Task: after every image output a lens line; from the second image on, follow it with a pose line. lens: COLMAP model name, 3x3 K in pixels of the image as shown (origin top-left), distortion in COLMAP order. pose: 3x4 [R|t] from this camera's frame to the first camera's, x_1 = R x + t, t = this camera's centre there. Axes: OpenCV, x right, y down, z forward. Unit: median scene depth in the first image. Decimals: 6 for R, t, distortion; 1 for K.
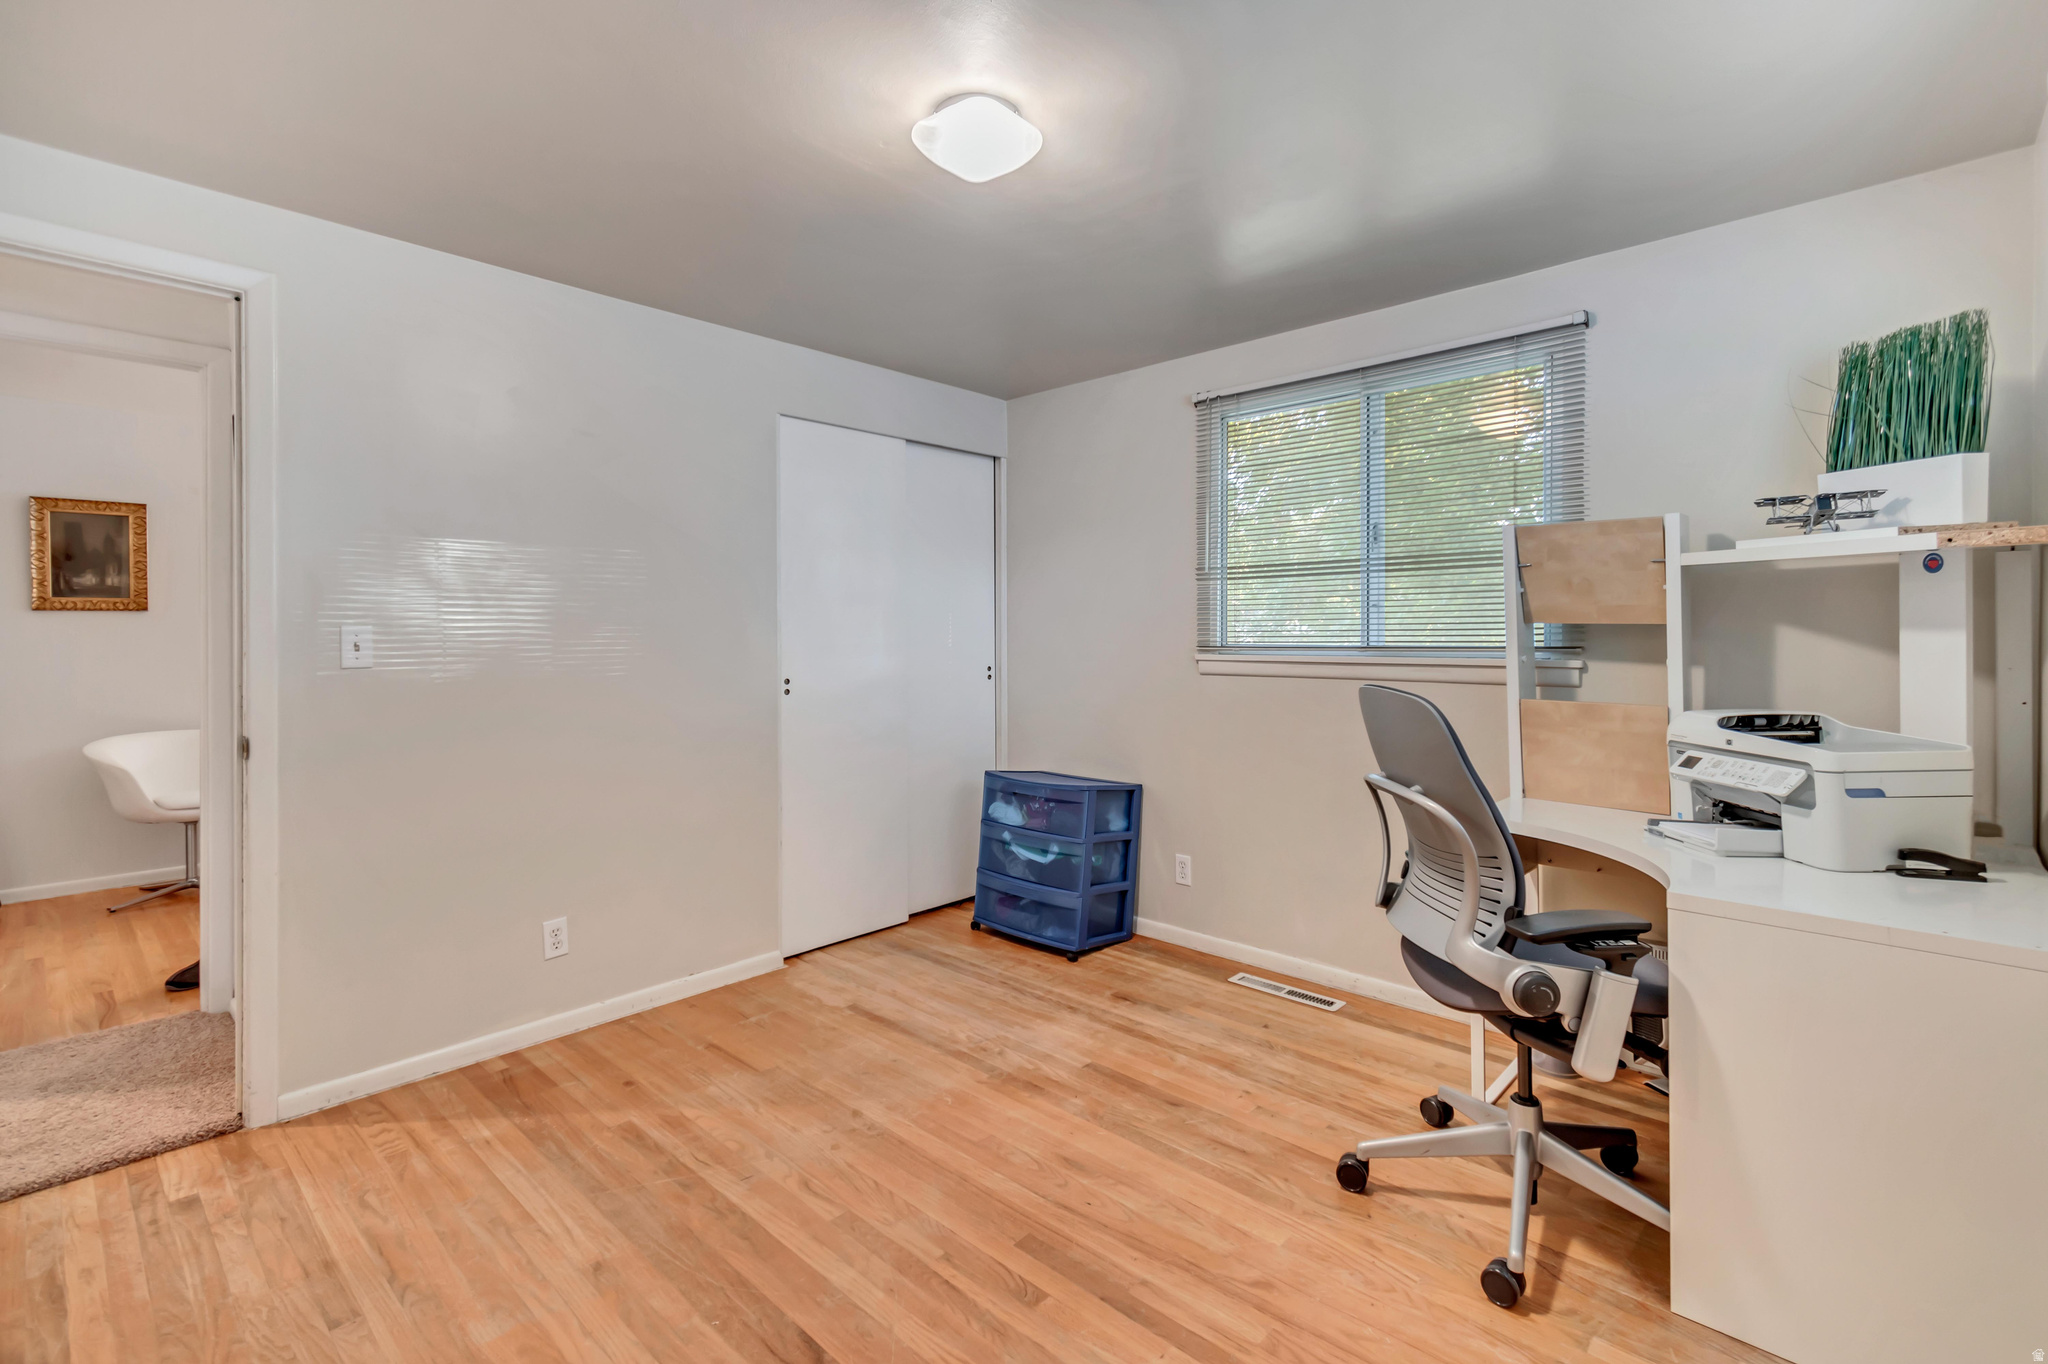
lens RADIAL K [[911.1, 0, 1030.6], [0, 911.1, 632.2], [0, 0, 1]] dist [0.011676, -0.000490]
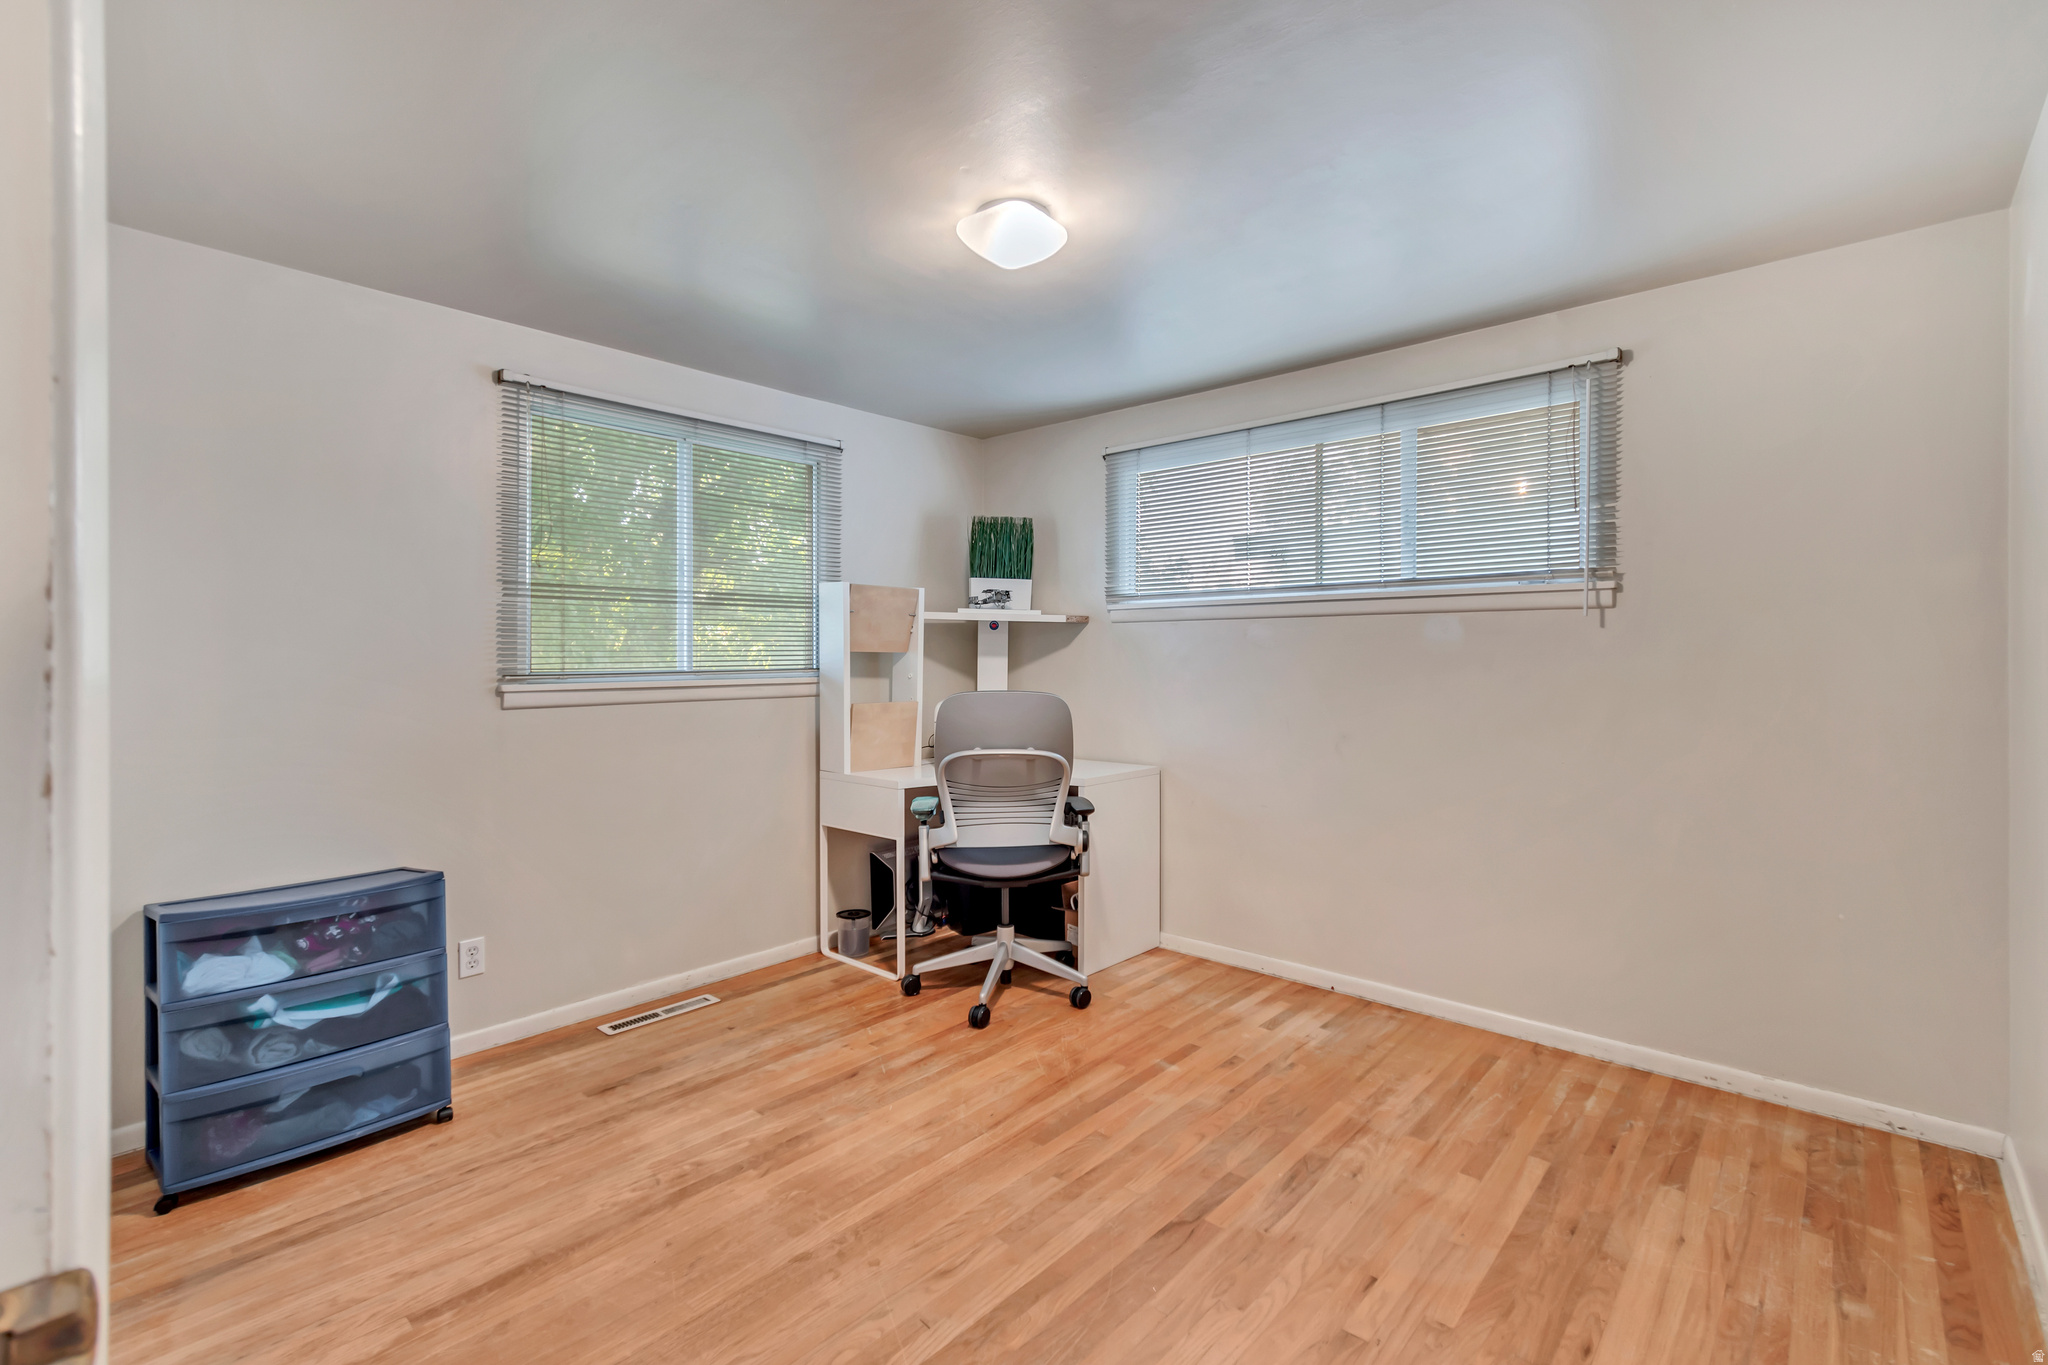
lens RADIAL K [[921.9, 0, 1033.9], [0, 921.9, 656.8], [0, 0, 1]] dist [0.015056, -0.000470]
pose [[-0.017310, 0.002241, 0.999848, -0.898581], [0.001812, 0.999996, -0.002210, 0.001705], [-0.999849, 0.001774, -0.017314, 0.721356]]
